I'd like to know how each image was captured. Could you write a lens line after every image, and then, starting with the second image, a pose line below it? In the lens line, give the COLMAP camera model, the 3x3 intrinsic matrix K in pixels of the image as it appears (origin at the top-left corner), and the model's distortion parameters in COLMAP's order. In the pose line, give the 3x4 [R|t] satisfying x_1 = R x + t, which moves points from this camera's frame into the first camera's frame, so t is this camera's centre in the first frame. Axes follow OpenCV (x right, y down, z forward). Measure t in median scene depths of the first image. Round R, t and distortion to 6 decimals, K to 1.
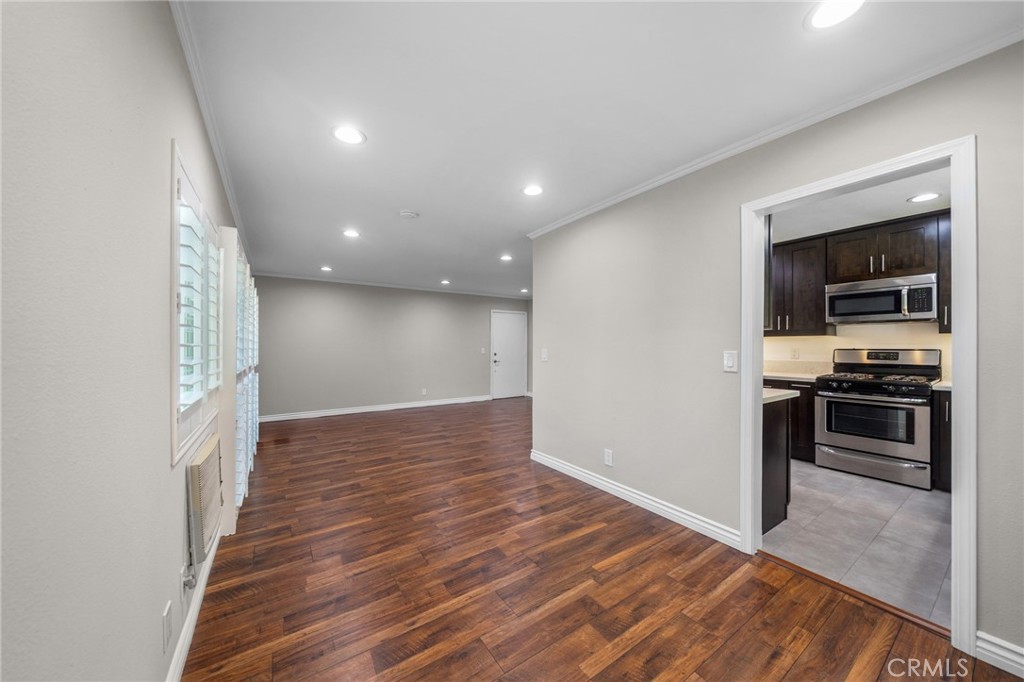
lens RADIAL K [[351.5, 0, 508.2], [0, 351.5, 344.9], [0, 0, 1]] dist [0.006877, 0.000267]
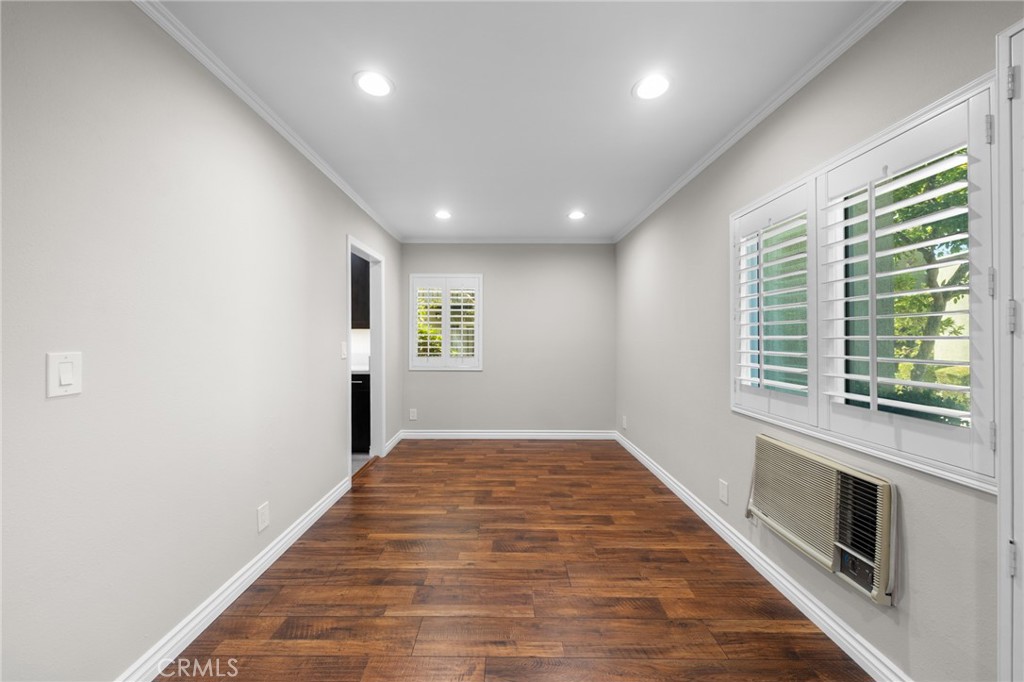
lens RADIAL K [[351.5, 0, 503.8], [0, 351.5, 336.2], [0, 0, 1]] dist [0.006877, 0.000267]
pose [[-0.827437, 0.002071, 0.561555, -0.651094], [-0.003206, 0.999959, -0.008412, 0.002924], [-0.561549, -0.008761, -0.827397, 1.952870]]
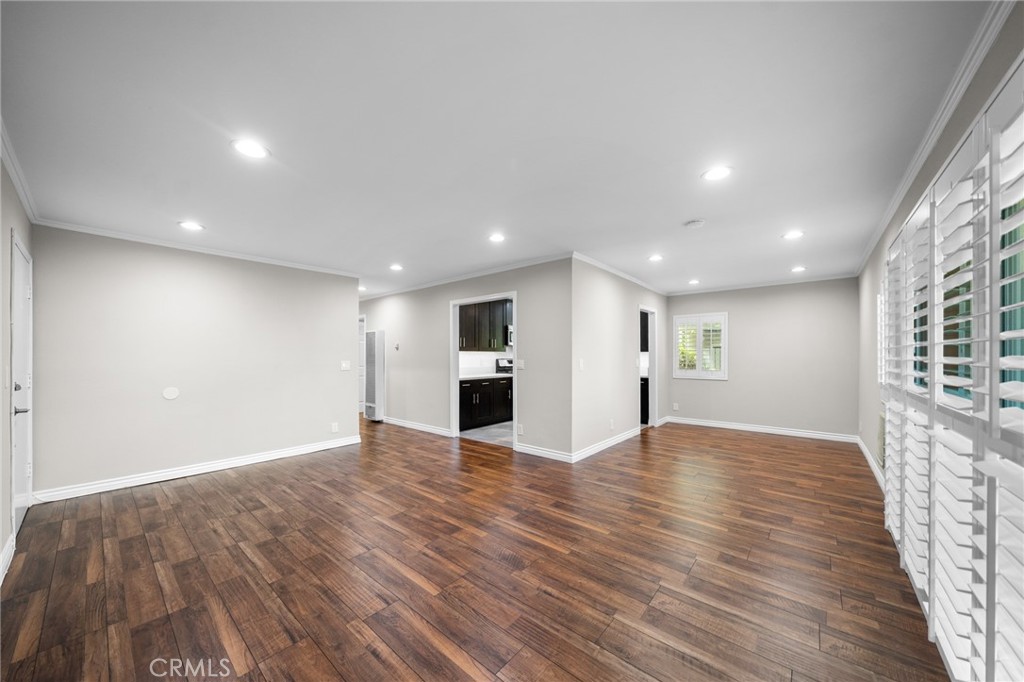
lens RADIAL K [[351.5, 0, 519.8], [0, 351.5, 360.2], [0, 0, 1]] dist [0.006877, 0.000267]
pose [[-0.285859, -0.006358, 0.958251, -1.788828], [-0.003746, 0.999978, 0.005518, 0.013278], [-0.958264, -0.002012, -0.285876, 2.878883]]
